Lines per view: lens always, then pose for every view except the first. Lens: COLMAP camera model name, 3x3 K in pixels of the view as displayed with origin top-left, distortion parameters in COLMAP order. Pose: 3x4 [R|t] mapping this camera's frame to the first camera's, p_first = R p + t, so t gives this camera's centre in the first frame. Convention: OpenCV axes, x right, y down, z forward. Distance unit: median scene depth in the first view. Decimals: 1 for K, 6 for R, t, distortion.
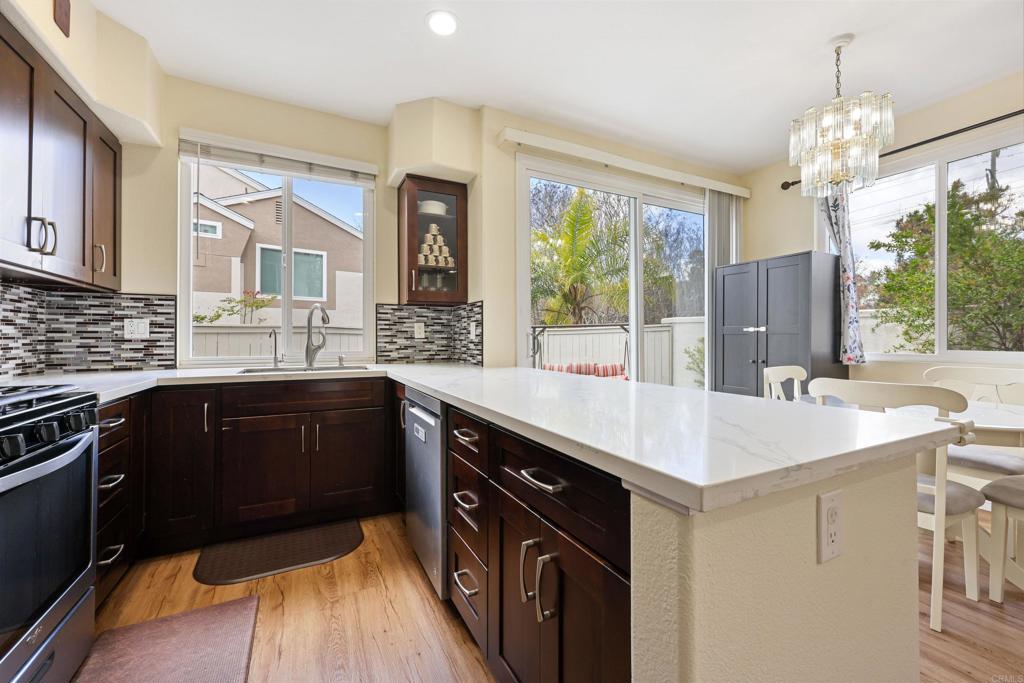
lens RADIAL K [[414.3, 0, 513.9], [0, 414.3, 336.5], [0, 0, 1]] dist [0.003043, 0.000011]
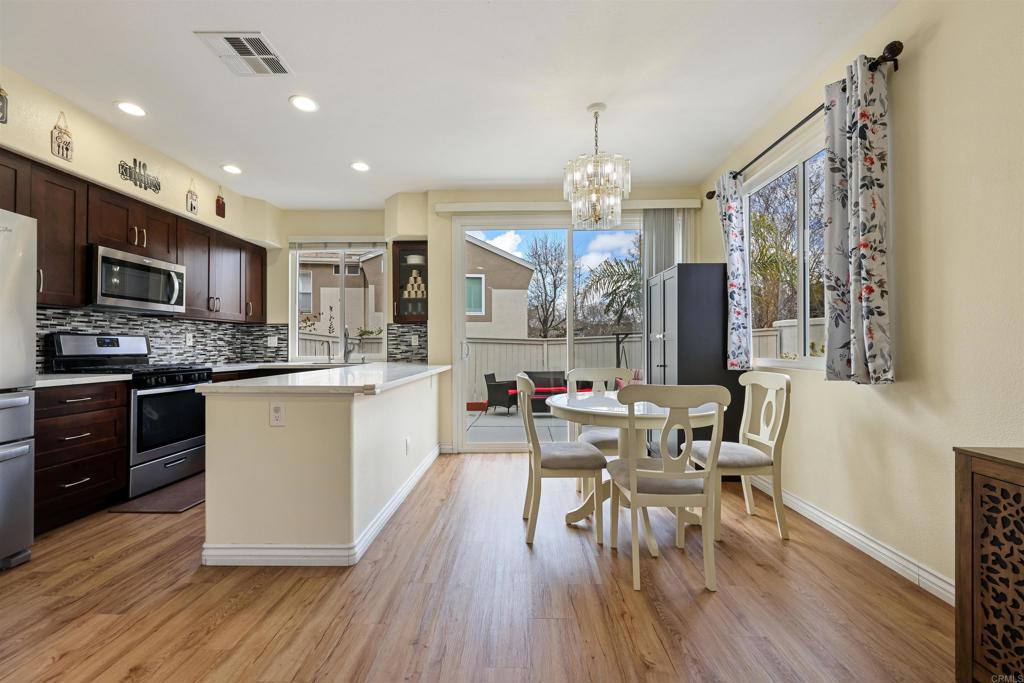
lens RADIAL K [[414.3, 0, 511.2], [0, 414.3, 345.6], [0, 0, 1]] dist [0.003043, 0.000011]
pose [[0.878396, -0.003611, -0.477920, 0.901216], [0.007037, 0.999961, 0.005379, -0.001695], [0.477882, -0.008088, 0.878387, -0.173554]]
